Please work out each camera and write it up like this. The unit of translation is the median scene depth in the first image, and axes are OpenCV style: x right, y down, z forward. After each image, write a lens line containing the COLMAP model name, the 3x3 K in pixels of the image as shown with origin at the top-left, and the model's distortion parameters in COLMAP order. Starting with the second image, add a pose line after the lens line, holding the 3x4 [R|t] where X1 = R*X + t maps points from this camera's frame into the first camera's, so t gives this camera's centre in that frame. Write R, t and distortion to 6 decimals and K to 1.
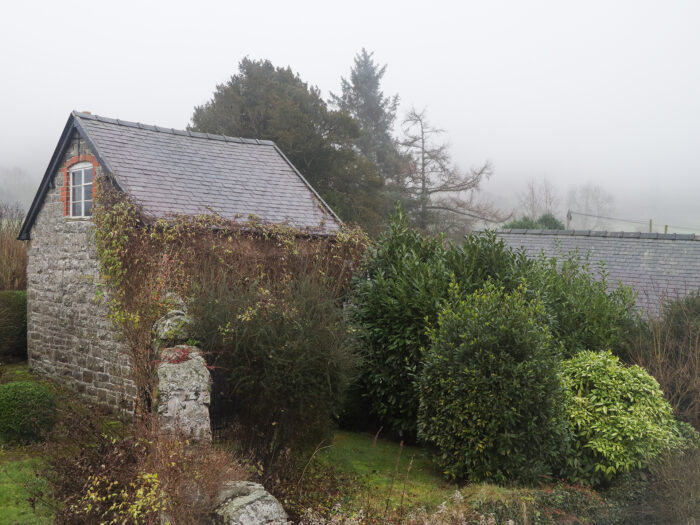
lens RADIAL K [[737.6, 0, 352.3], [0, 737.6, 259.5], [0, 0, 1]] dist [-0.085454, 0.000000]
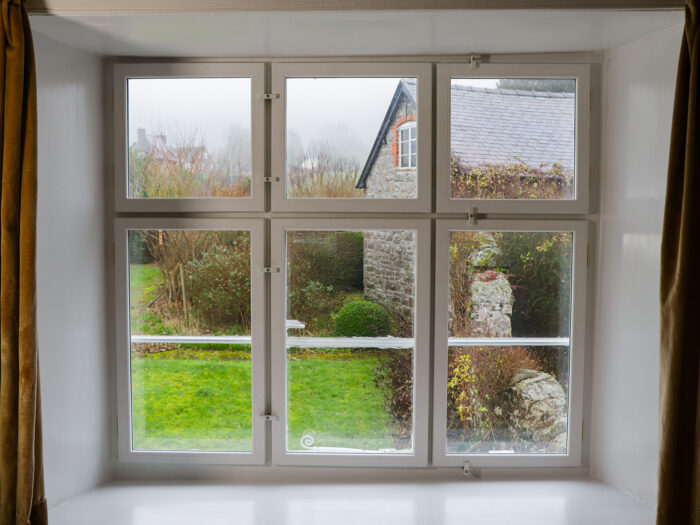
lens RADIAL K [[737.6, 0, 352.5], [0, 737.6, 263.3], [0, 0, 1]] dist [-0.085454, 0.000000]
pose [[0.913009, 0.029753, -0.406853, 0.040027], [0.000192, 0.997305, 0.073364, 0.009303], [0.407940, -0.067060, 0.910543, -0.152400]]
